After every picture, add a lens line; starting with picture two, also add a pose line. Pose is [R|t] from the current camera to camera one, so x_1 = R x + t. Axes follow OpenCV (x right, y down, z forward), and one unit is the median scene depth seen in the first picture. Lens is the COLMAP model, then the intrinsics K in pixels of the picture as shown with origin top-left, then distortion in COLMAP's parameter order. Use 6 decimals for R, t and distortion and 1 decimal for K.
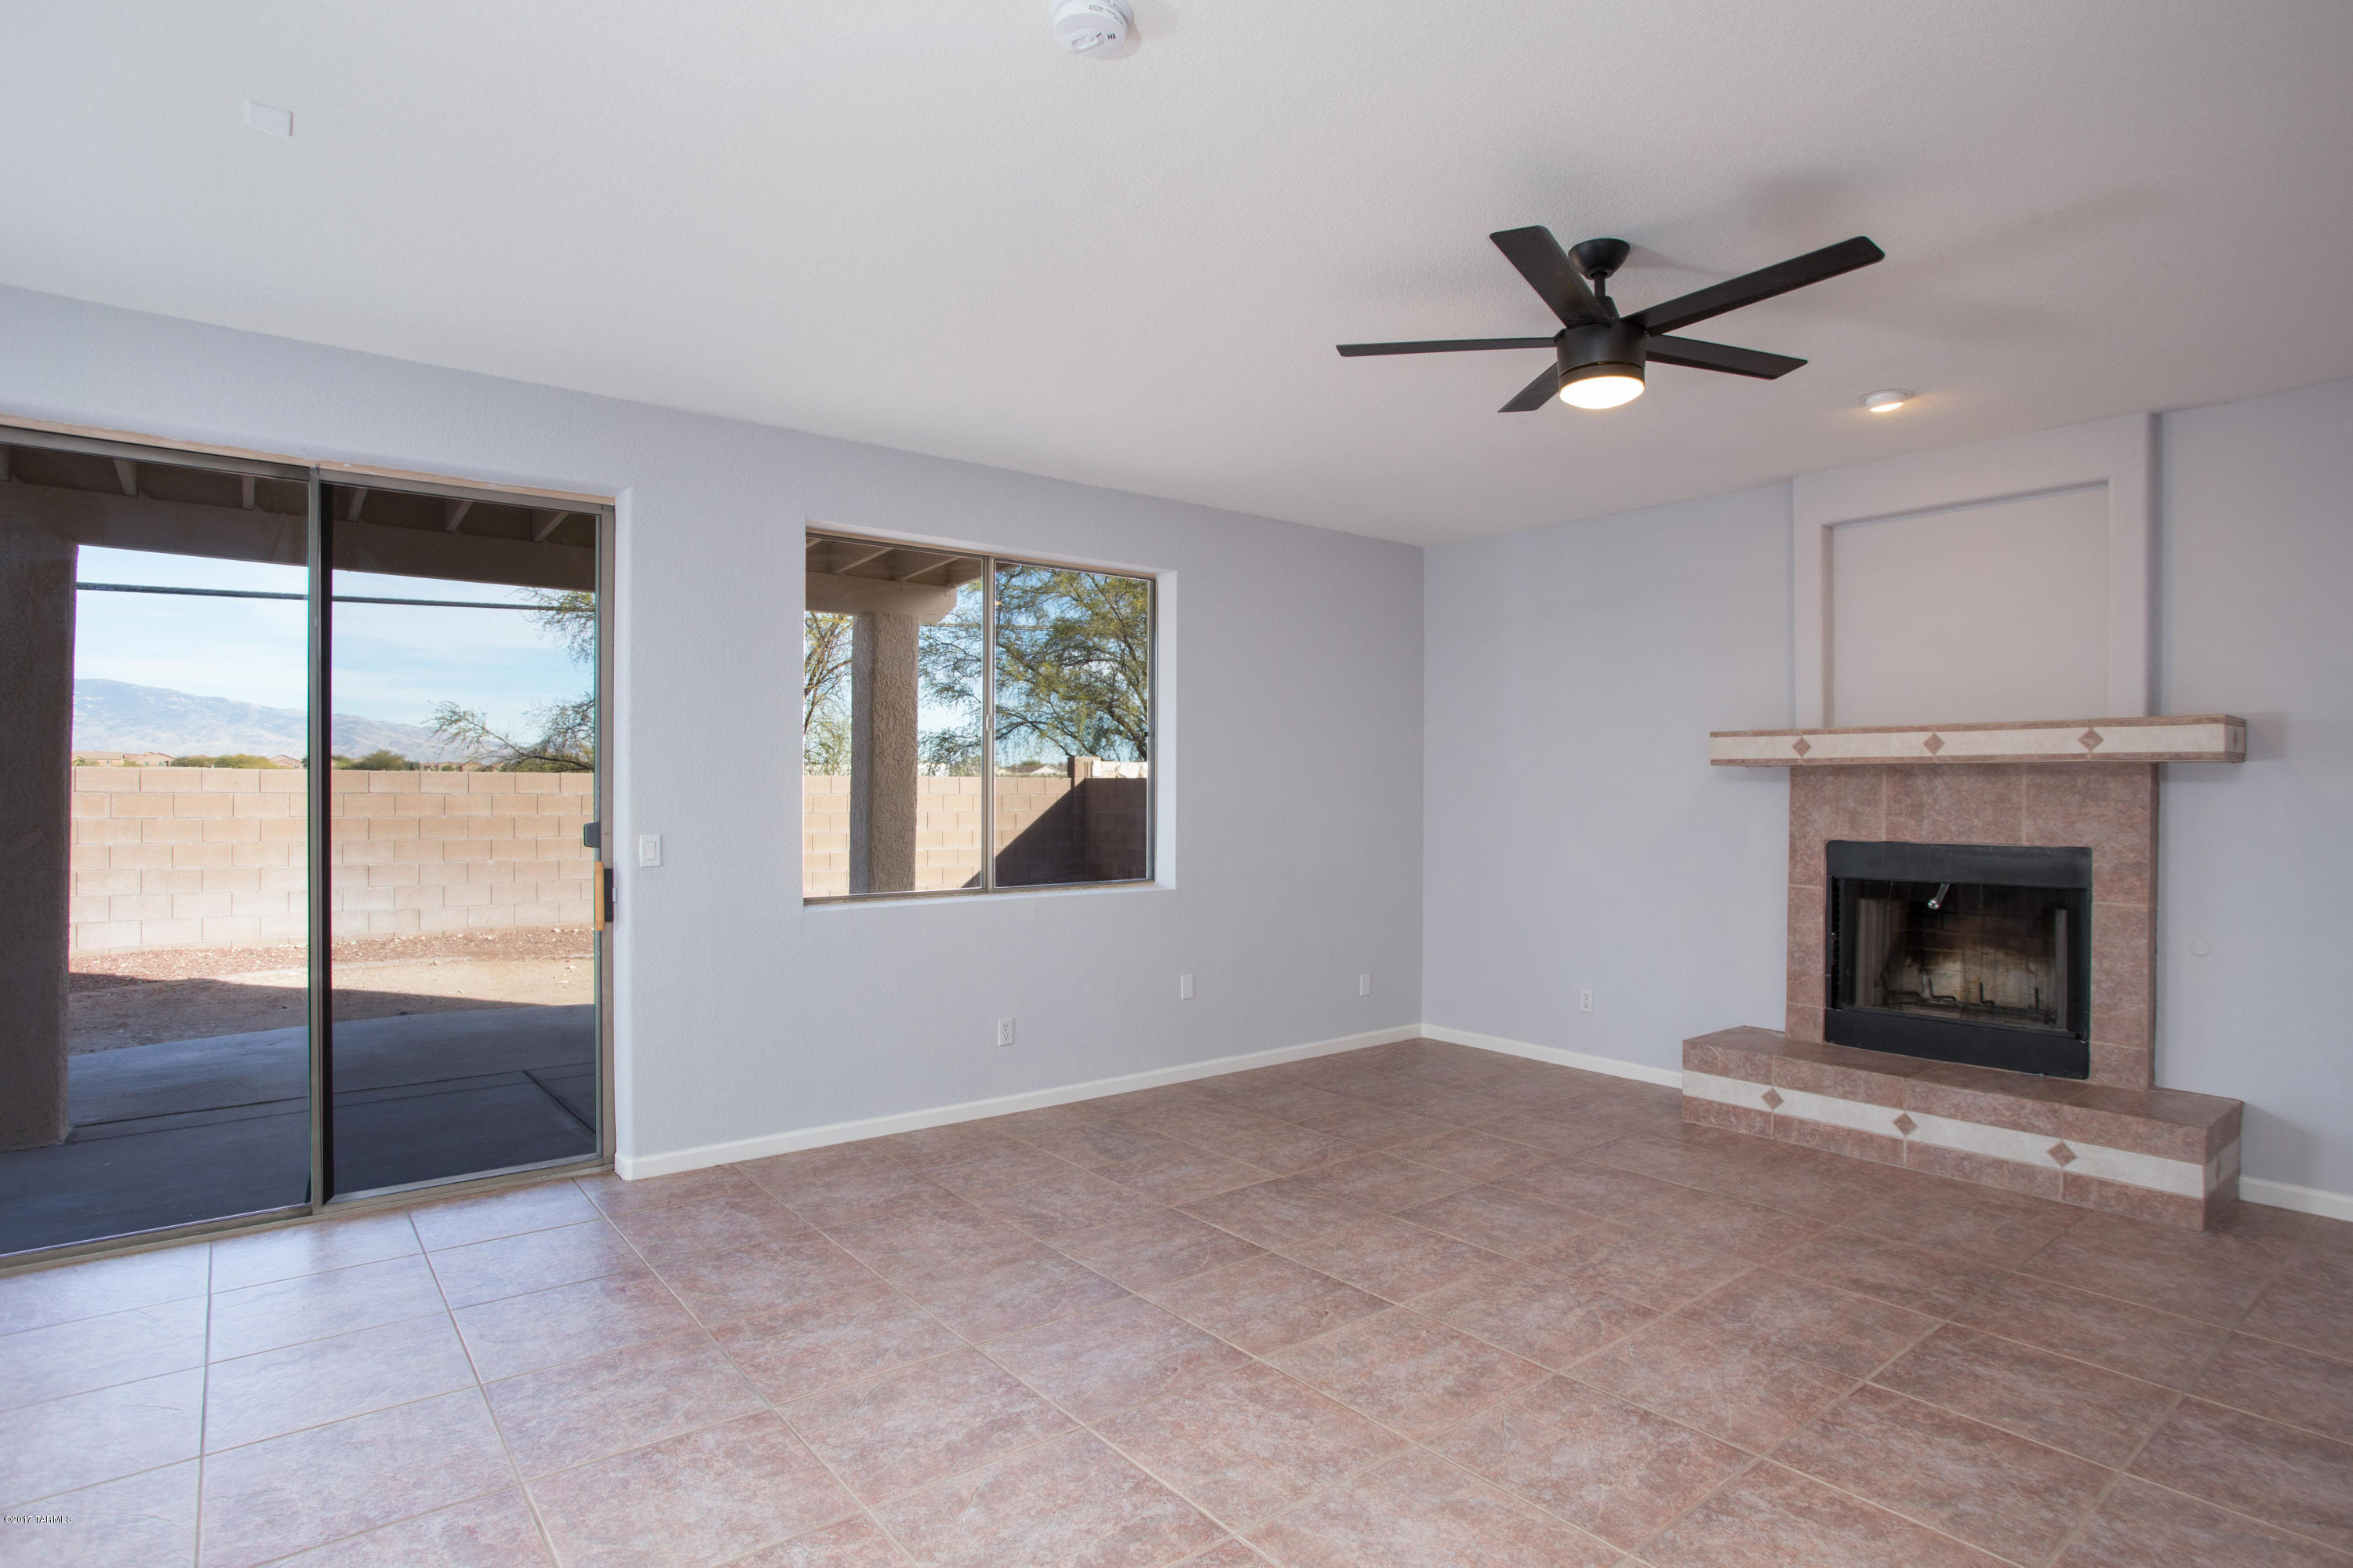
lens RADIAL K [[1282.9, 0, 1185.9], [0, 1282.9, 794.9], [0, 0, 1]] dist [-0.047351, 0.002627]
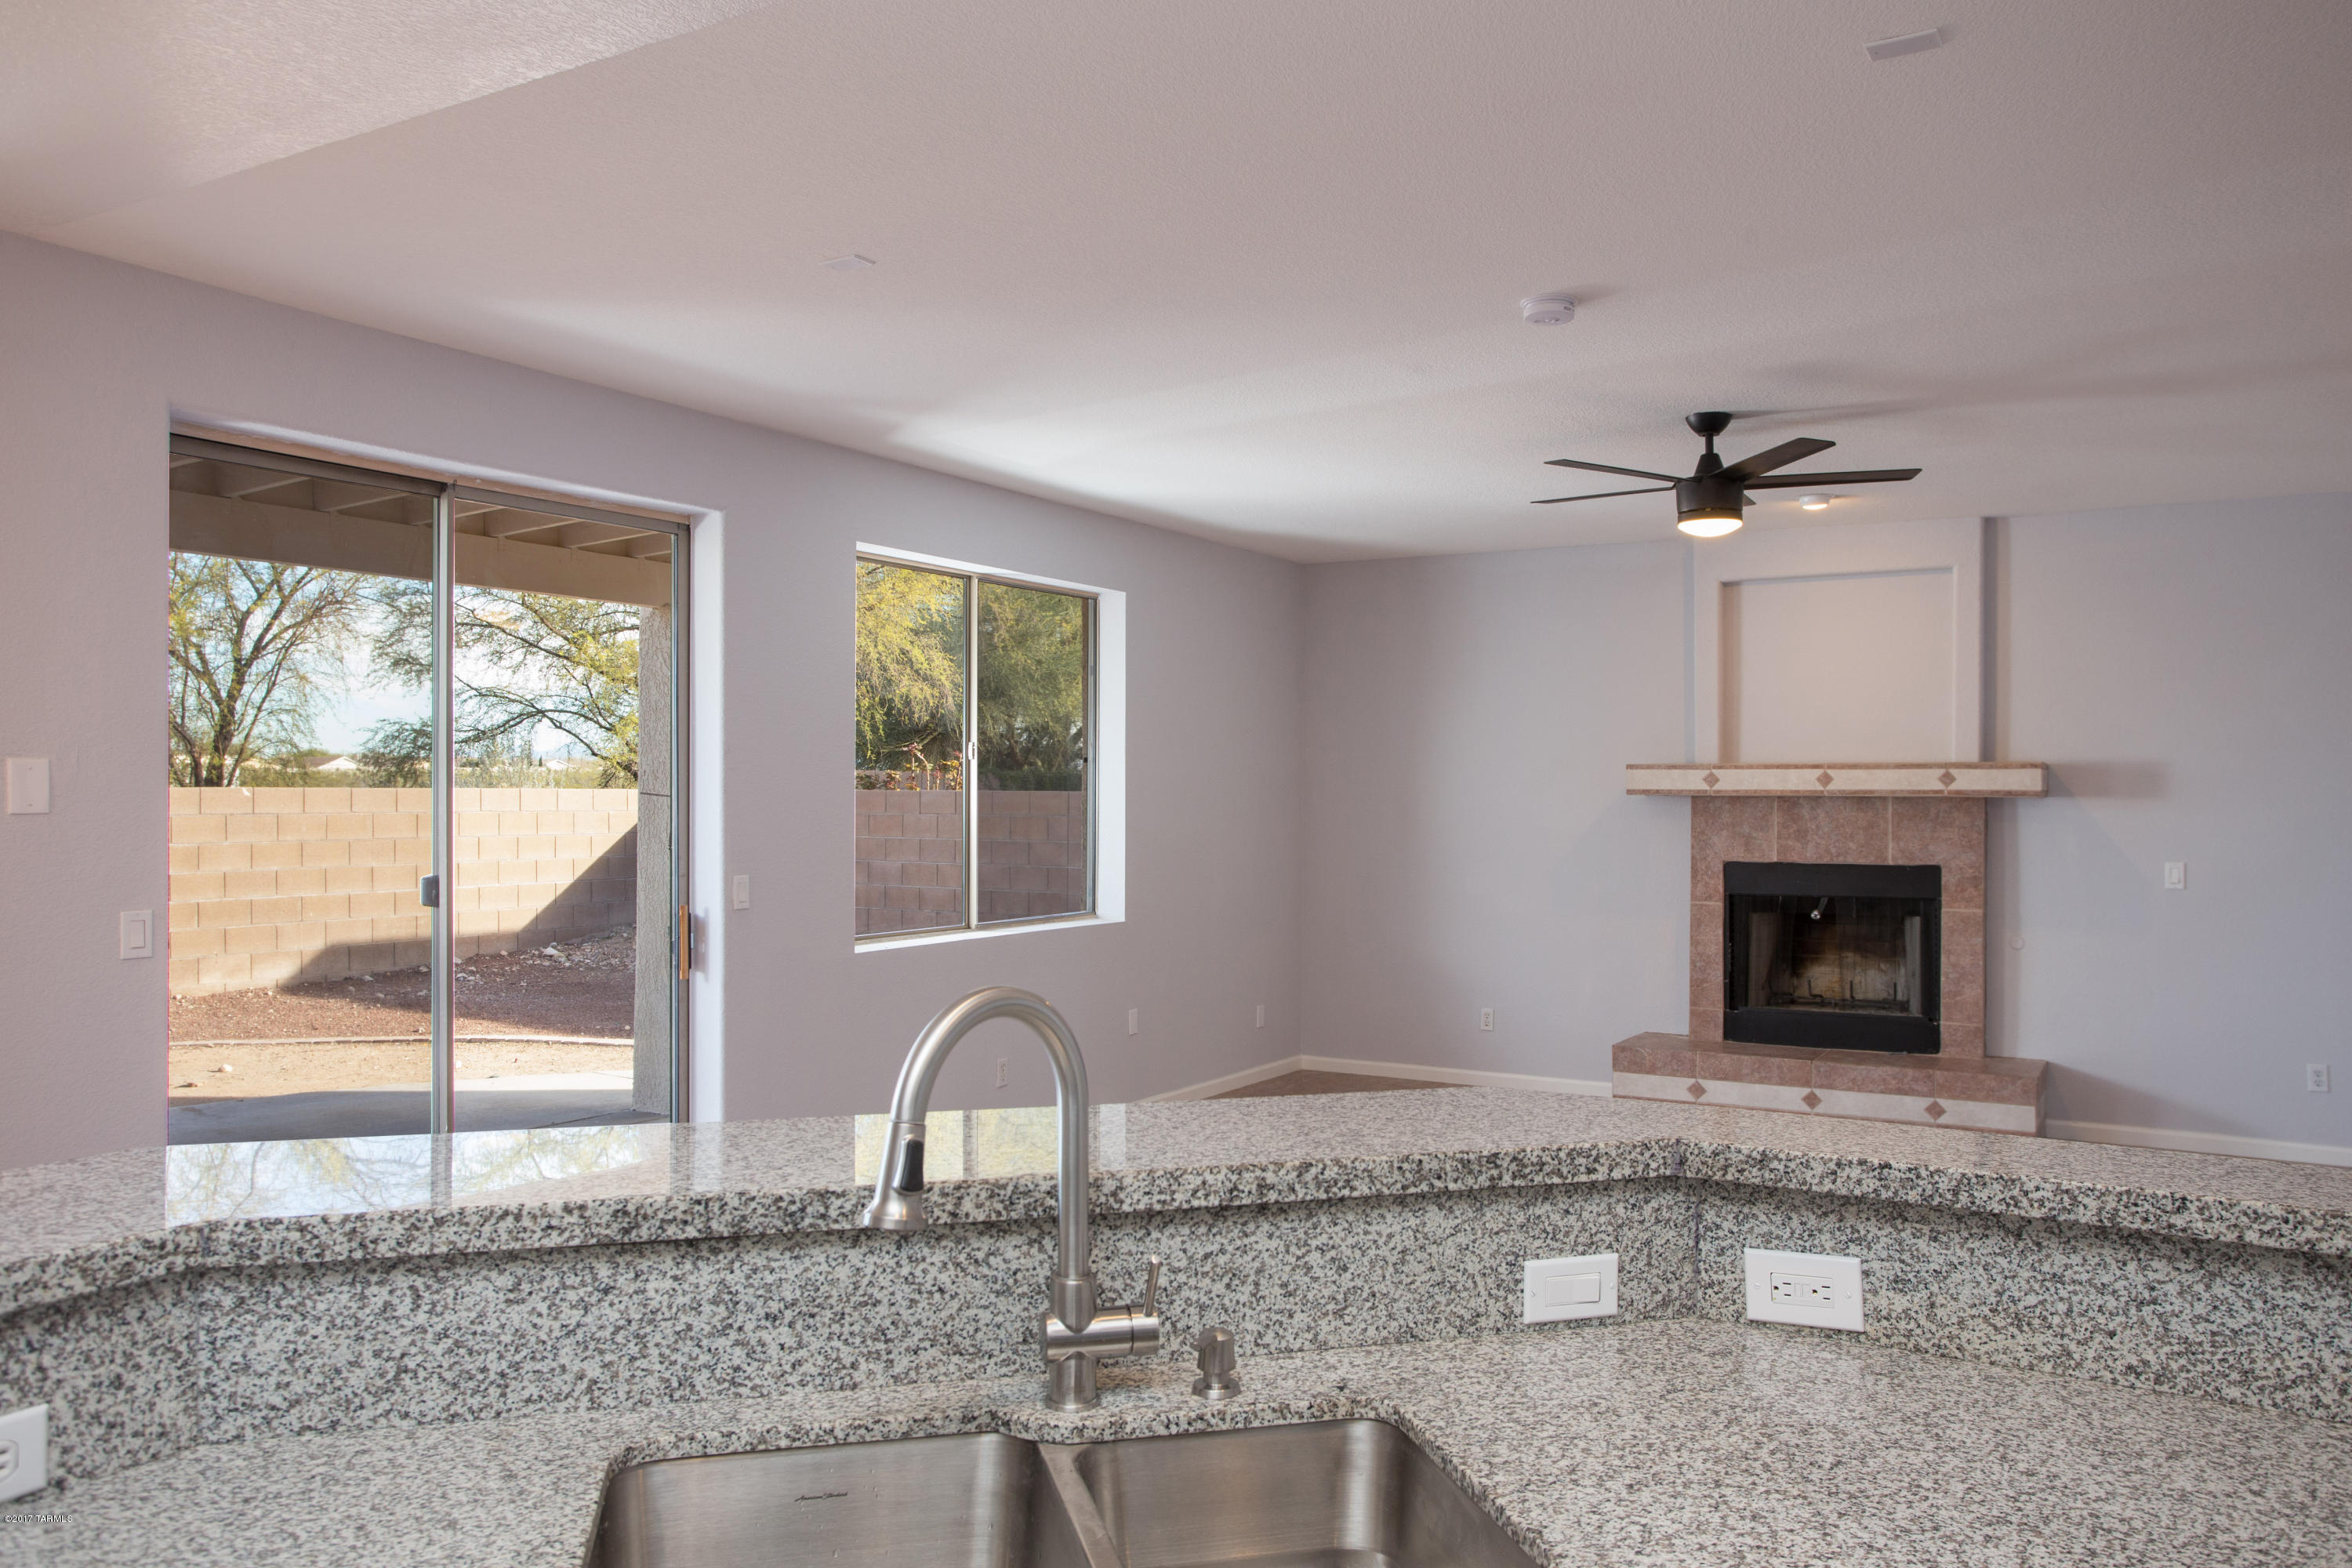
lens RADIAL K [[1773.8, 0, 1176.0], [0, 1773.8, 787.4], [0, 0, 1]] dist [-0.077492, -0.005117]
pose [[0.941320, -0.000444, 0.337516, -0.530275], [0.002603, 0.999979, -0.005944, -0.024438], [-0.337507, 0.006474, 0.941301, -0.342574]]
